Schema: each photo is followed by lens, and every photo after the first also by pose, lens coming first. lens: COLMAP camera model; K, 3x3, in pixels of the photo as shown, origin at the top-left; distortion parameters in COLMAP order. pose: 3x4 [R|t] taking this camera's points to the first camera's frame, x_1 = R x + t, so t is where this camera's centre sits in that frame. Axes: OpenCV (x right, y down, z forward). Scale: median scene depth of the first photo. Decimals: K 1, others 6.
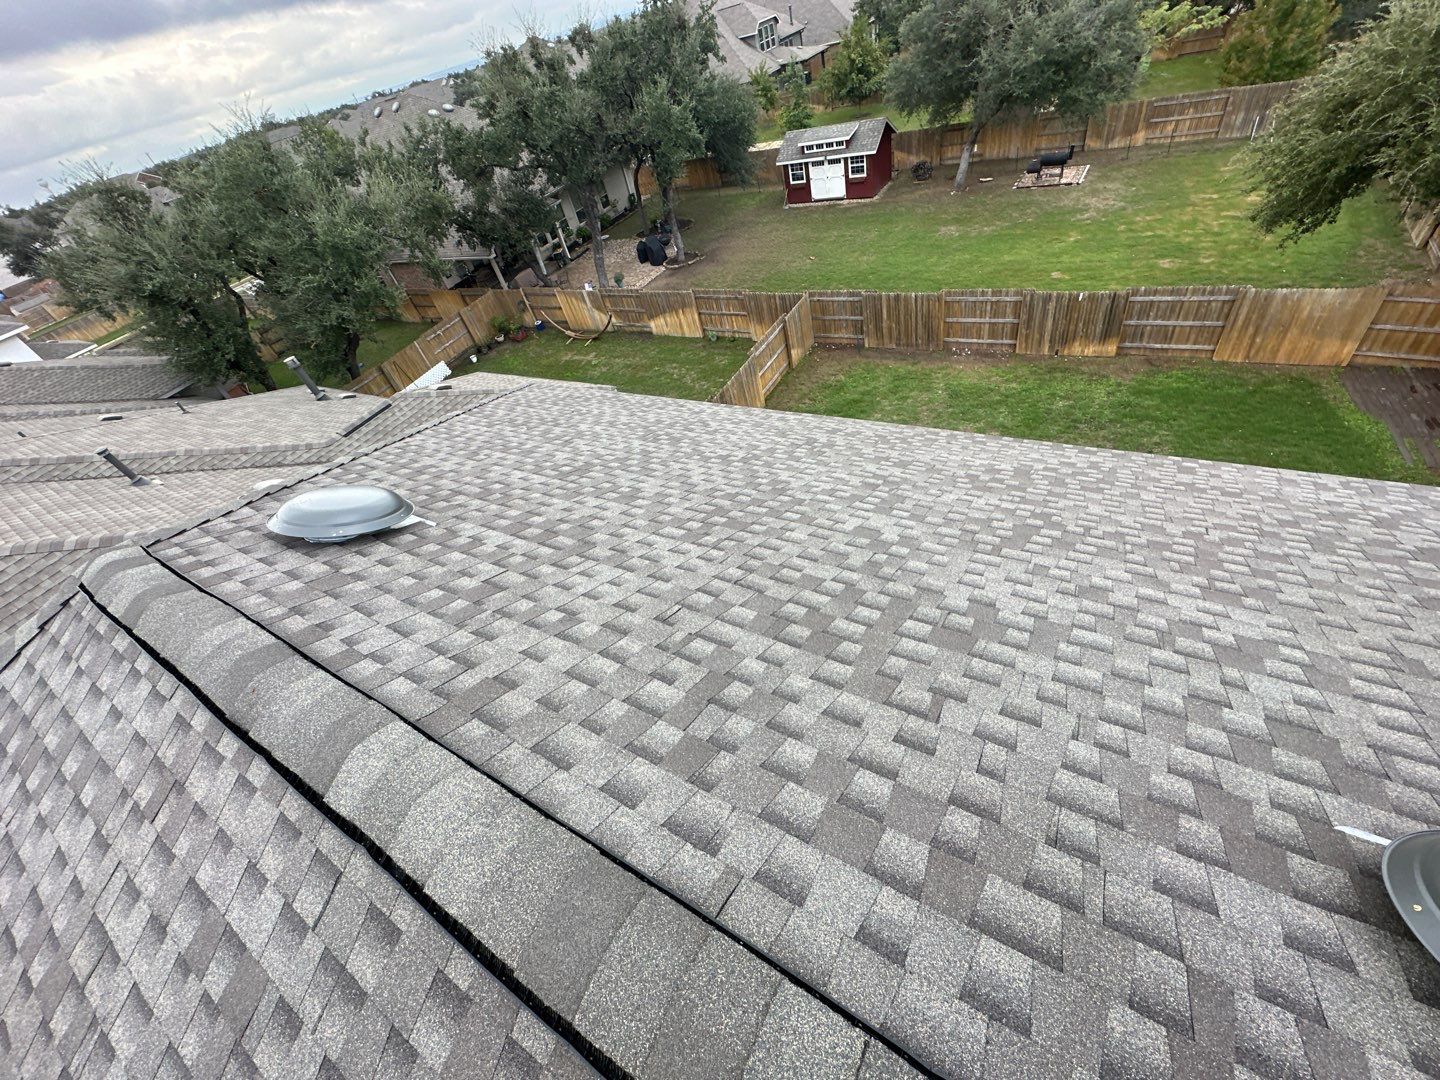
lens RADIAL K [[574.9, 0, 720.5], [0, 574.9, 540.7], [0, 0, 1]] dist [-0.002180, -0.001428]
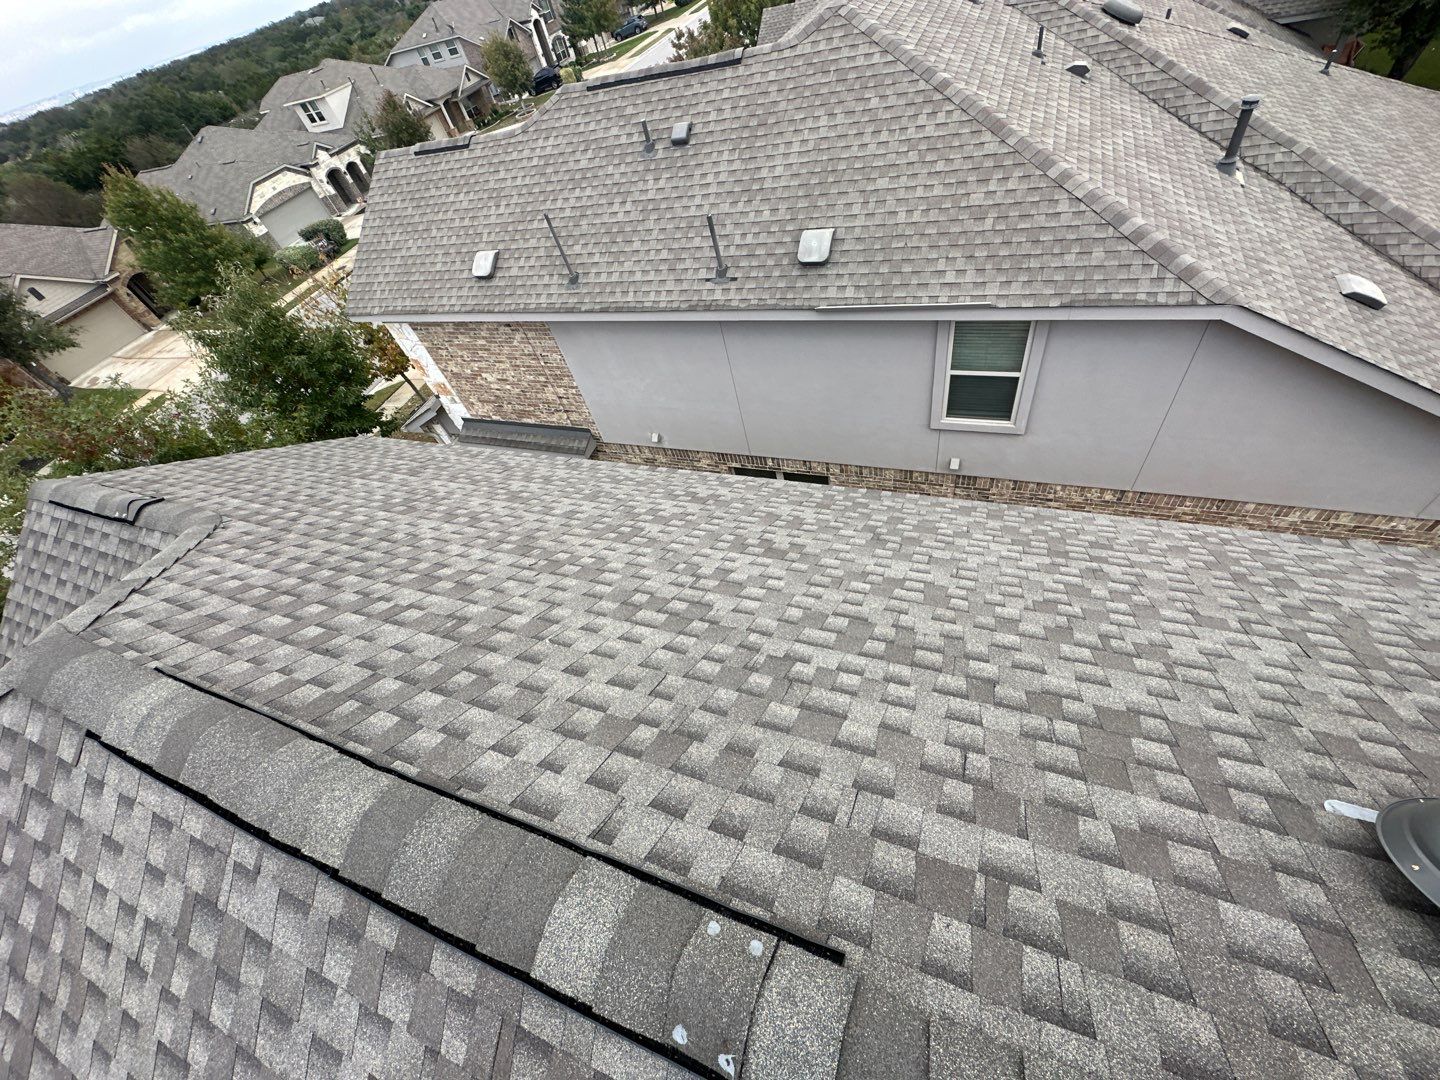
lens RADIAL K [[574.9, 0, 722.2], [0, 574.9, 539.0], [0, 0, 1]] dist [-0.002180, -0.001428]
pose [[0.207671, 0.852450, -0.479794, -0.382779], [-0.551482, 0.507136, 0.662329, 0.007302], [0.807923, 0.127051, 0.575429, 0.134755]]
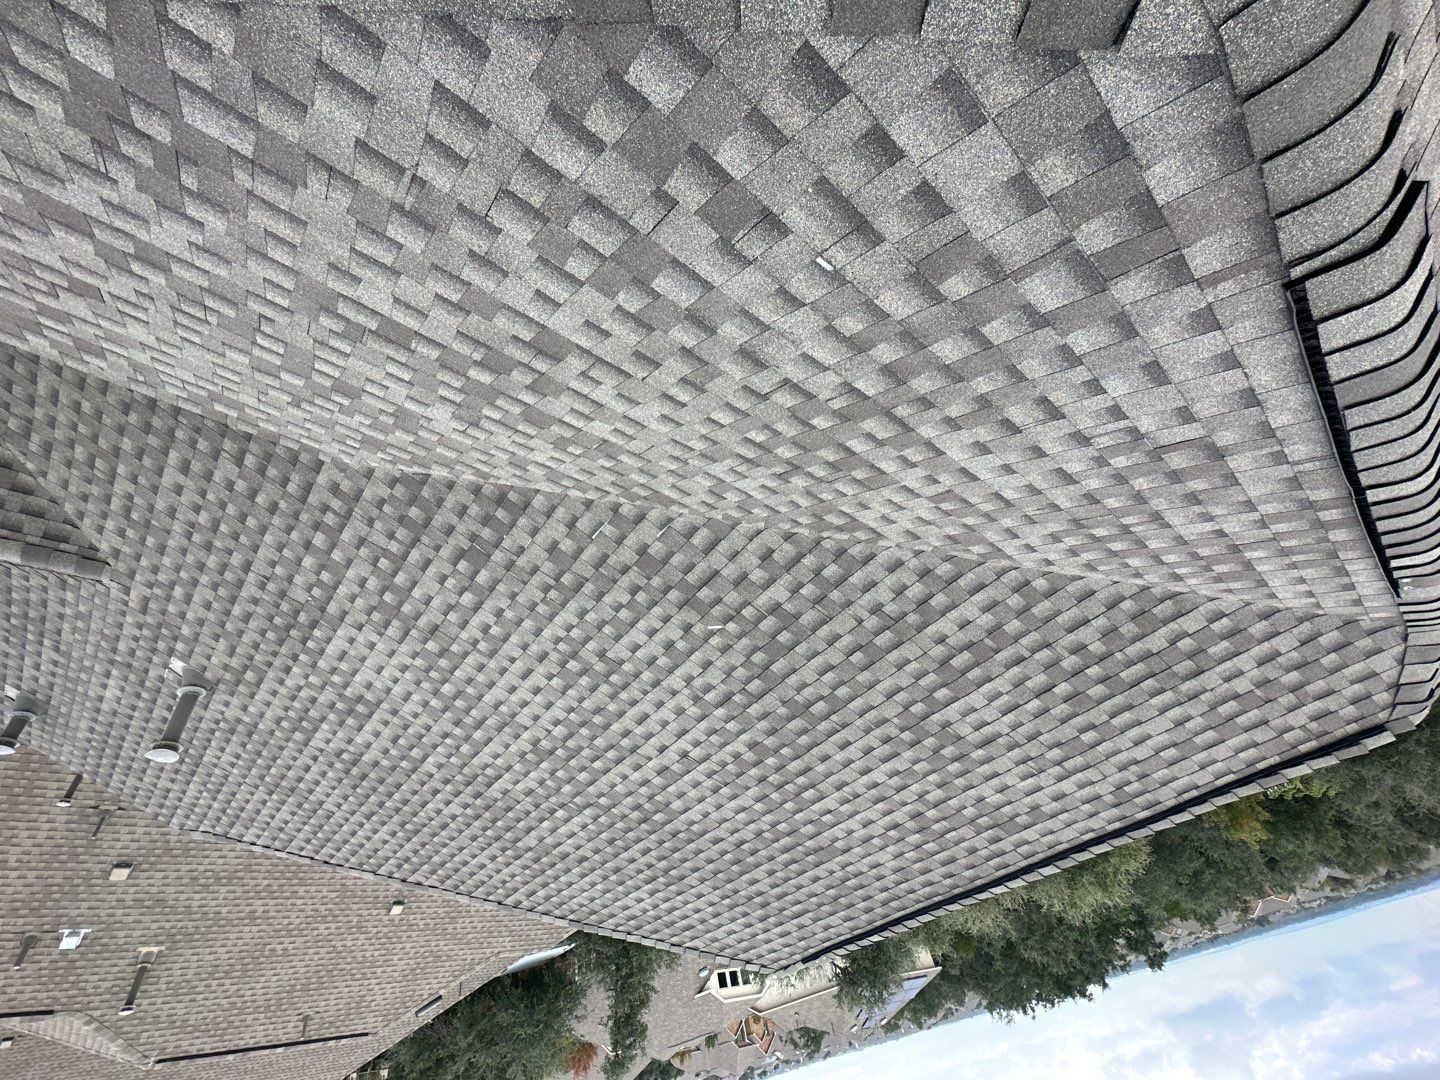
lens RADIAL K [[574.9, 0, 720.9], [0, 574.9, 539.2], [0, 0, 1]] dist [-0.002180, -0.001428]
pose [[-0.194059, 0.527870, 0.826858, -0.503831], [-0.787838, -0.586083, 0.189257, 0.303407], [0.584510, -0.614703, 0.529611, -0.075600]]
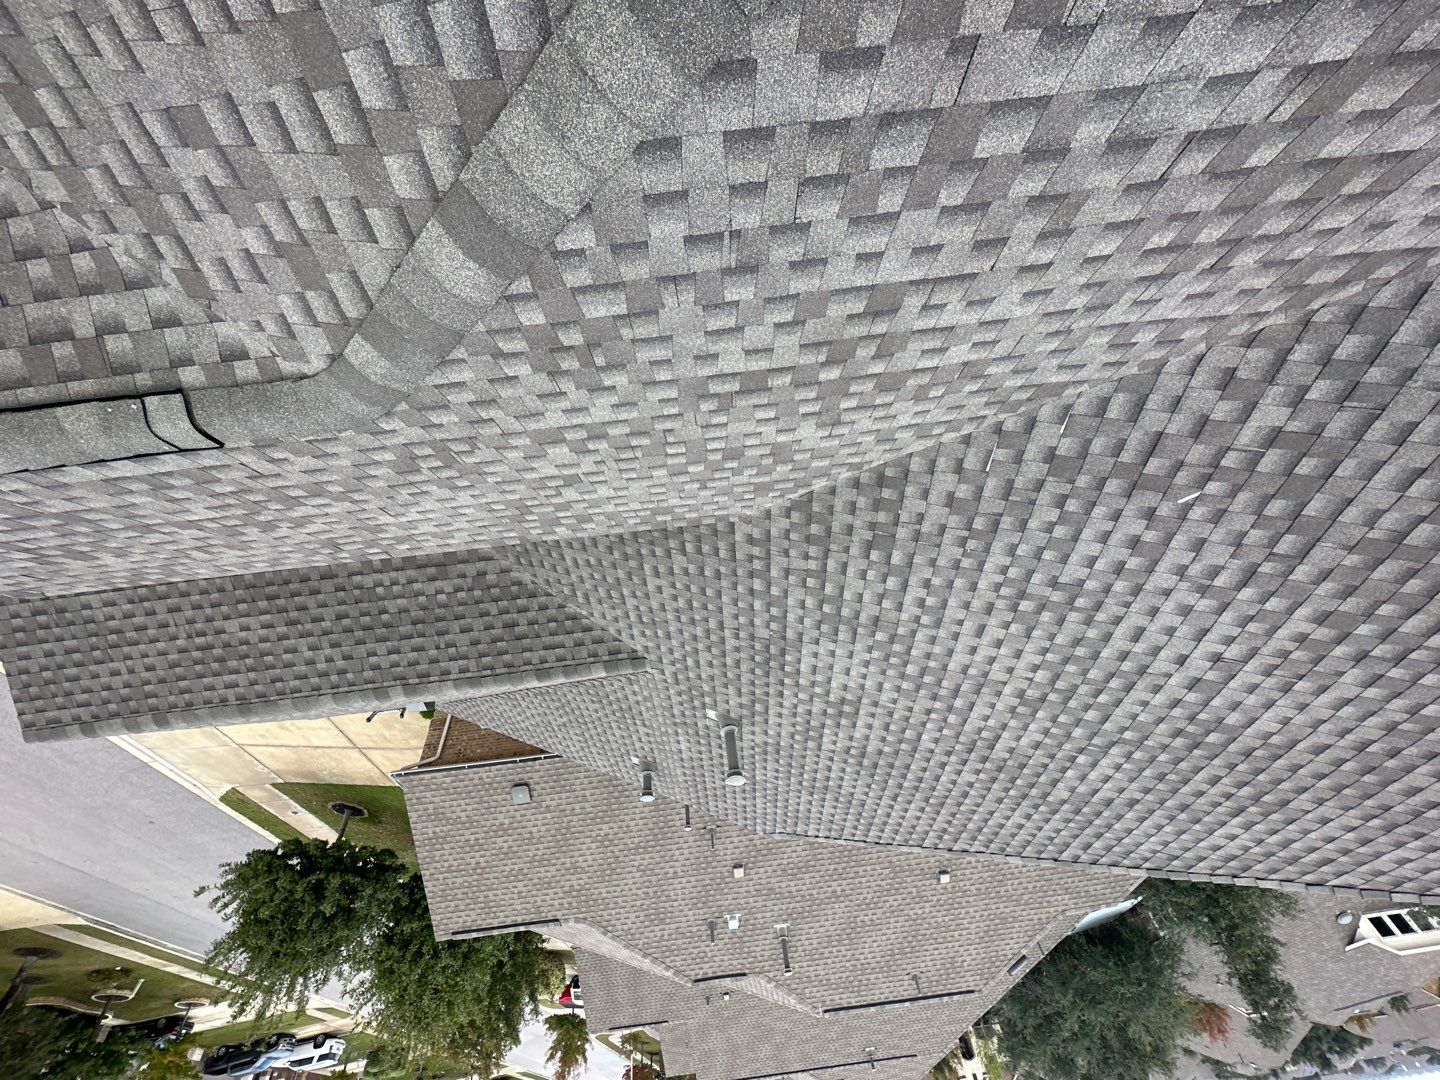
lens RADIAL K [[574.9, 0, 719.9], [0, 574.9, 538.9], [0, 0, 1]] dist [-0.002180, -0.001428]
pose [[0.527769, 0.411498, 0.743054, -0.503009], [-0.728996, -0.229520, 0.644891, 0.323159], [0.435918, -0.882037, 0.178847, -0.091561]]
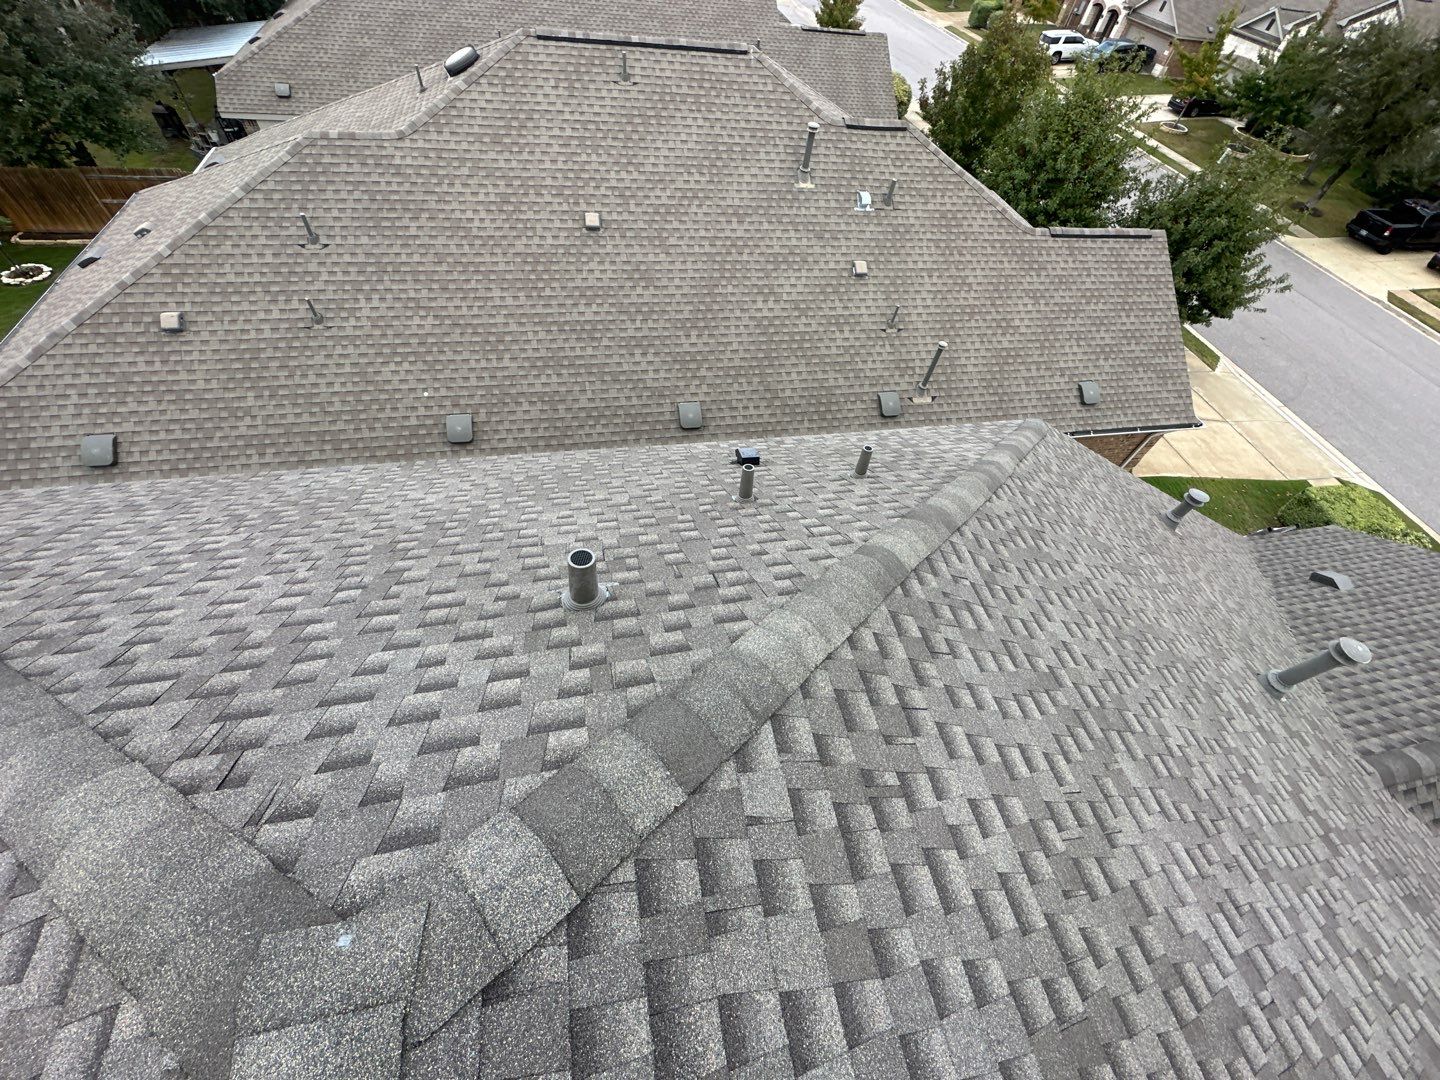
lens RADIAL K [[574.9, 0, 719.1], [0, 574.9, 540.5], [0, 0, 1]] dist [-0.002180, -0.001428]
pose [[-0.673384, -0.479087, 0.563054, 0.110731], [0.550912, 0.182703, 0.814319, 0.071556], [-0.493001, 0.858543, 0.140906, -0.100431]]
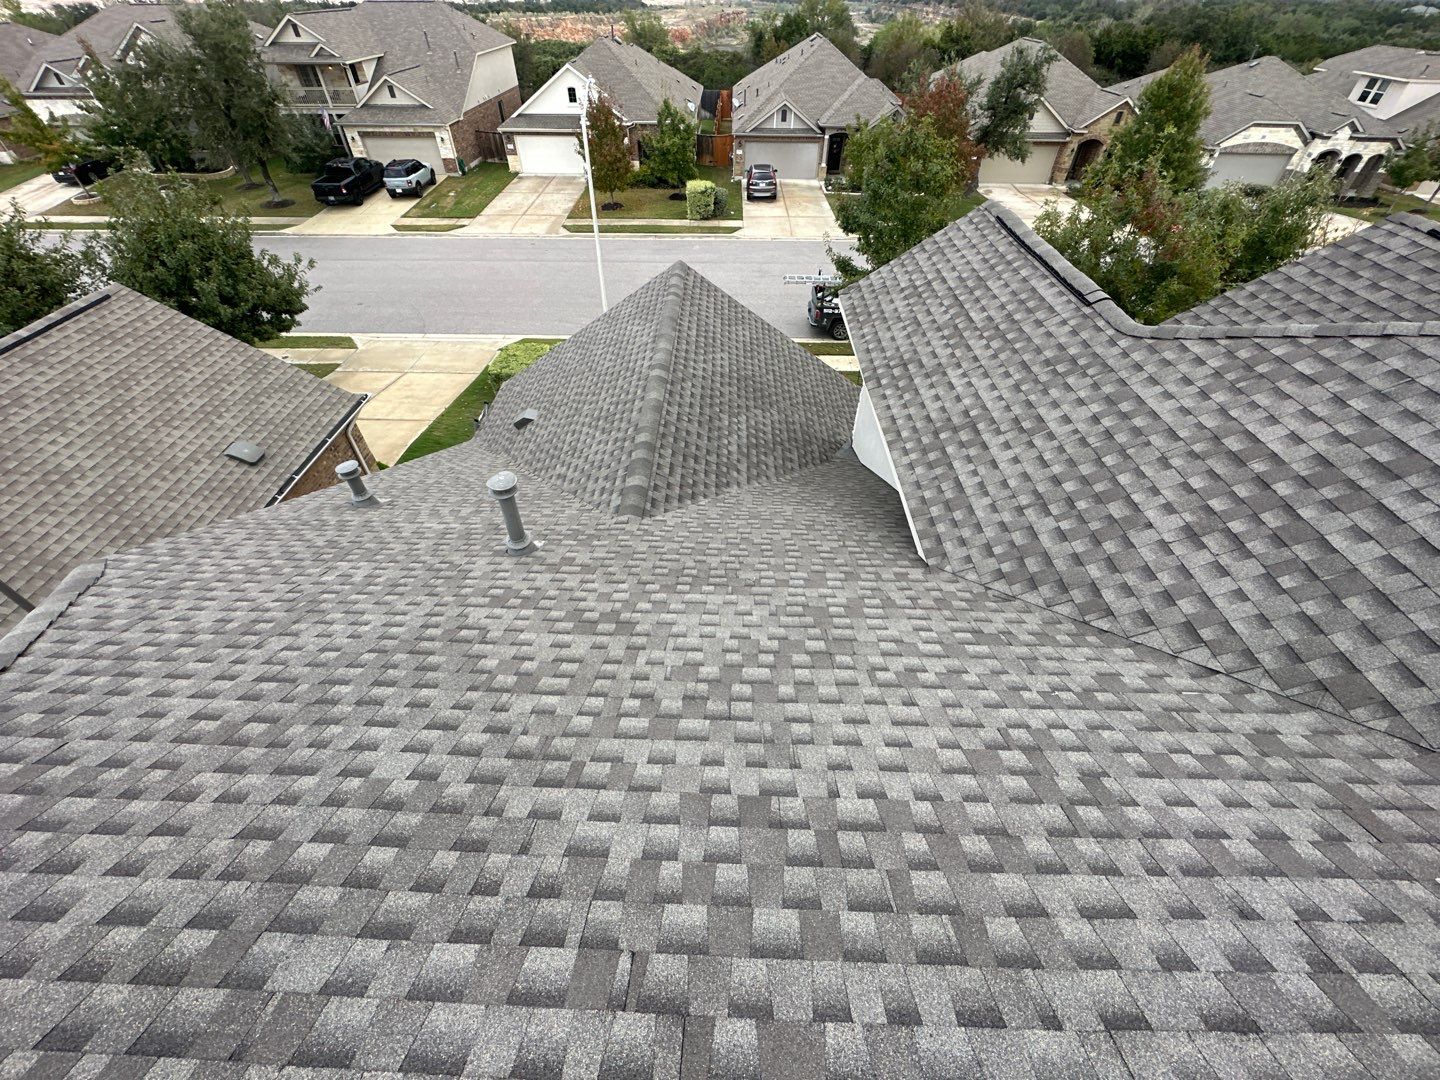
lens RADIAL K [[574.9, 0, 720.0], [0, 574.9, 539.9], [0, 0, 1]] dist [-0.002180, -0.001428]
pose [[-0.851723, 0.488928, -0.188458, -0.023897], [-0.208892, 0.013021, 0.977852, 0.218844], [0.480553, 0.872227, 0.091043, -0.123163]]
